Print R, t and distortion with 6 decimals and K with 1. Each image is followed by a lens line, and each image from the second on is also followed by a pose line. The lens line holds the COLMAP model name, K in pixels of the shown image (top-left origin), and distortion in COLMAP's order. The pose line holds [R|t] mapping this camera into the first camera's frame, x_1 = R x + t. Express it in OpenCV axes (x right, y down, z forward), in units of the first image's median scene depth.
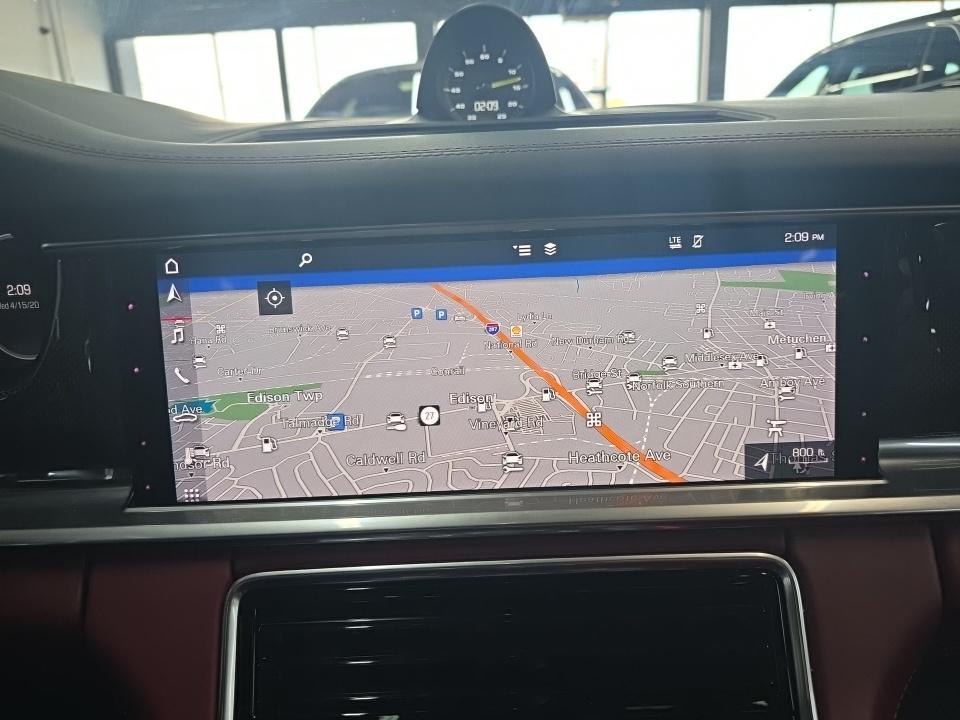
lens RADIAL K [[655.3, 0, 481.4], [0, 655.3, 356.7], [0, 0, 1]] dist [0.030669, -0.032601]
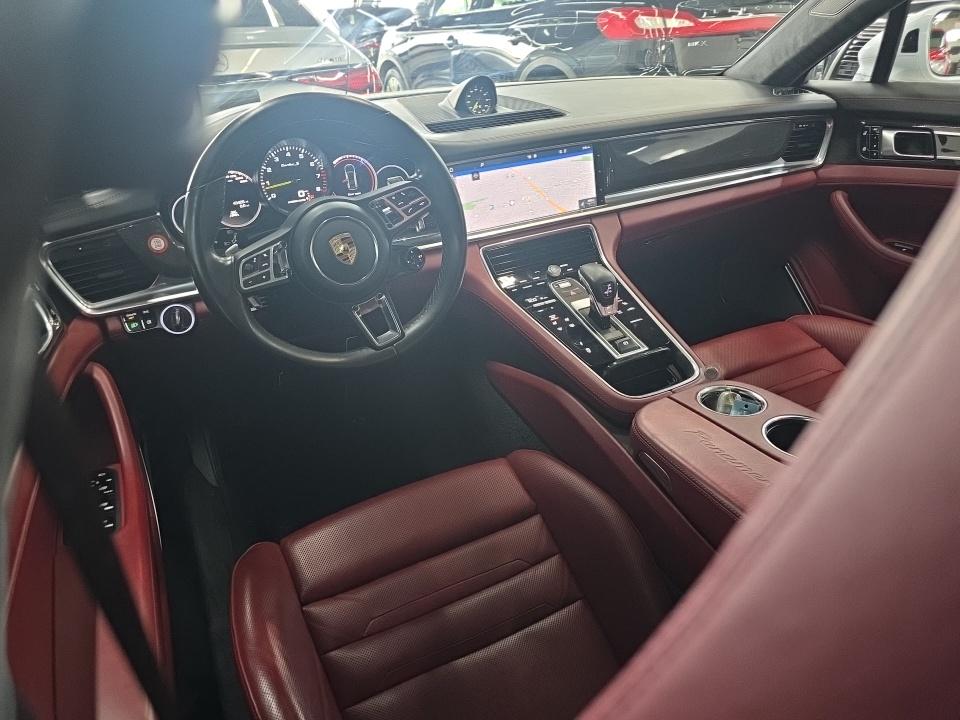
lens RADIAL K [[655.3, 0, 477.6], [0, 655.3, 361.3], [0, 0, 1]] dist [0.030669, -0.032601]
pose [[0.882973, -0.220809, 0.414250, -2.169283], [0.183013, 0.974560, 0.129382, 0.484342], [-0.432280, -0.038427, 0.900920, -2.576774]]
